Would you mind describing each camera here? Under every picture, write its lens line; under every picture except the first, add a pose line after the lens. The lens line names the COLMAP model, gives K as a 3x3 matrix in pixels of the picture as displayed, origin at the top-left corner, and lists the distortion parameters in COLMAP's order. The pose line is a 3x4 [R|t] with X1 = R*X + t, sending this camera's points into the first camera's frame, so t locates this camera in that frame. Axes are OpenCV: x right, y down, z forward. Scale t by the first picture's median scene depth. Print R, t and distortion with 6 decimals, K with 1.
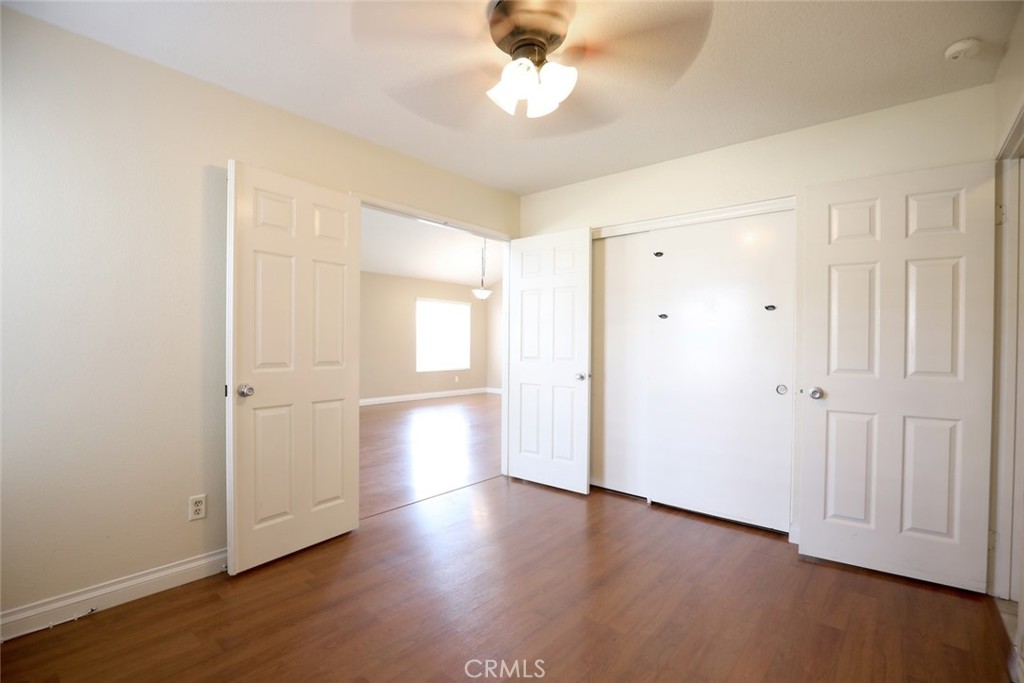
lens RADIAL K [[462.9, 0, 509.9], [0, 462.9, 339.8], [0, 0, 1]] dist [-0.028370, 0.001779]
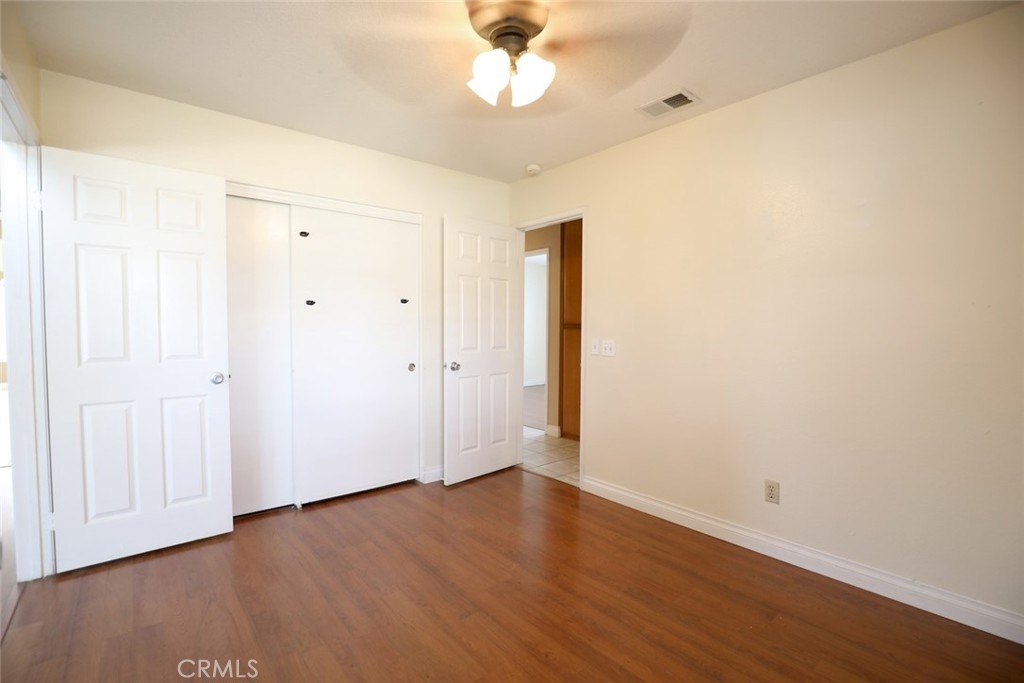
lens RADIAL K [[462.9, 0, 506.1], [0, 462.9, 349.5], [0, 0, 1]] dist [-0.028370, 0.001779]
pose [[0.177591, -0.051992, 0.982730, -0.505659], [-0.000194, 0.998602, 0.052867, -0.006489], [-0.984104, -0.009580, 0.177333, 0.442437]]
